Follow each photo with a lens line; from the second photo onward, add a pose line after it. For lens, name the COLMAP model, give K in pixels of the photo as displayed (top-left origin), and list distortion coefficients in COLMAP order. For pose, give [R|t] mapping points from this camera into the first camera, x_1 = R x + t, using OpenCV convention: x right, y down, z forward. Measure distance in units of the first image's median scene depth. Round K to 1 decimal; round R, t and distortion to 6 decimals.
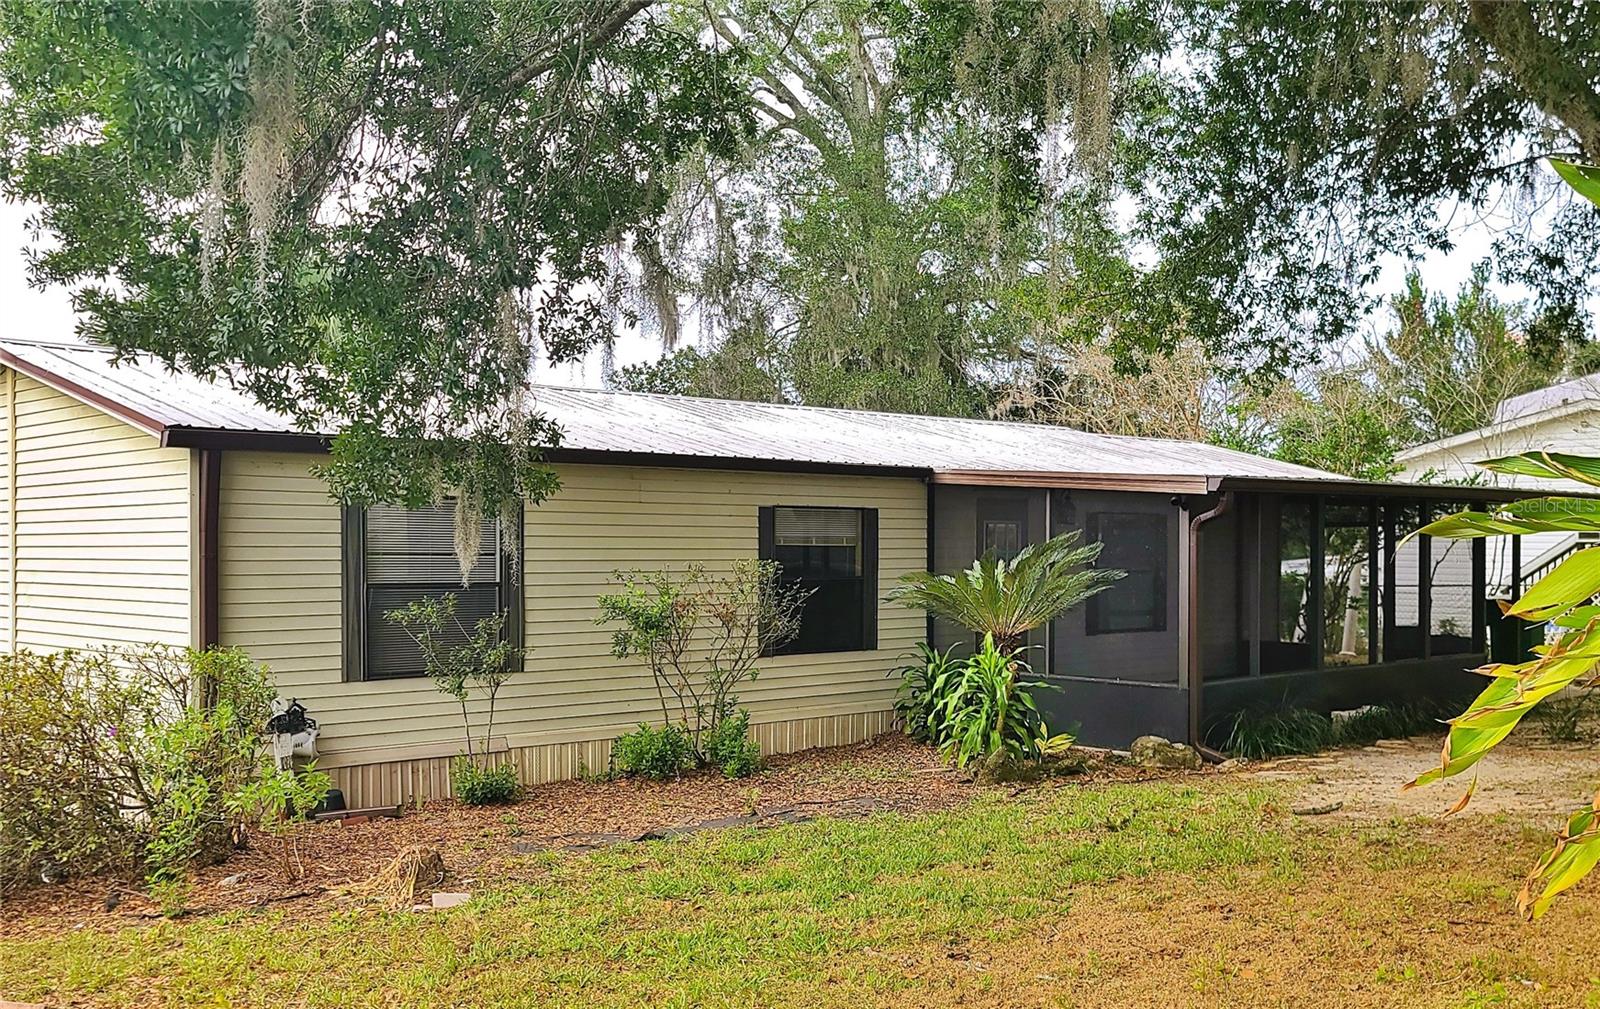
lens RADIAL K [[1628.2, 0, 800.4], [0, 1628.2, 516.8], [0, 0, 1]] dist [0.025106, 0.000000]
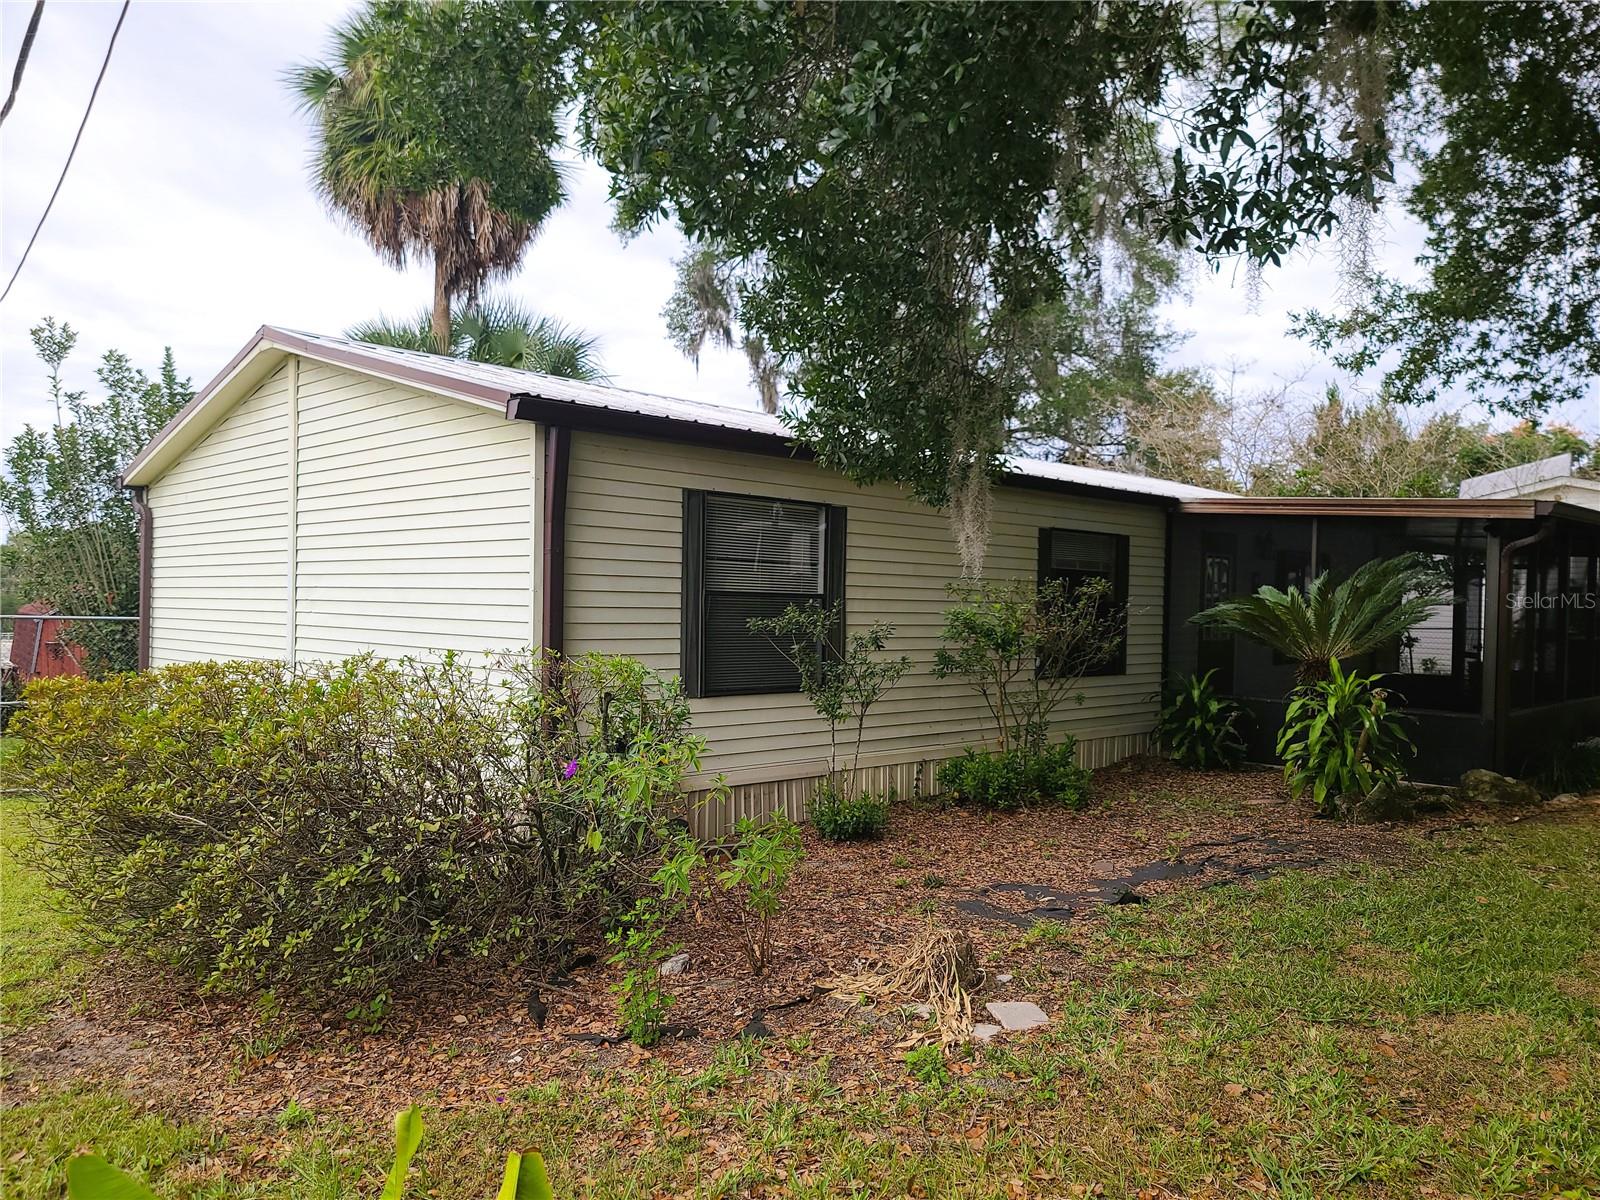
lens RADIAL K [[1176.7, 0, 799.3], [0, 1176.7, 592.1], [0, 0, 1]] dist [0.029882, 0.000059]
pose [[0.999608, 0.018437, 0.021090, -0.210154], [-0.018652, 0.999776, 0.010046, 0.031898], [-0.020900, -0.010436, 0.999727, 0.320419]]
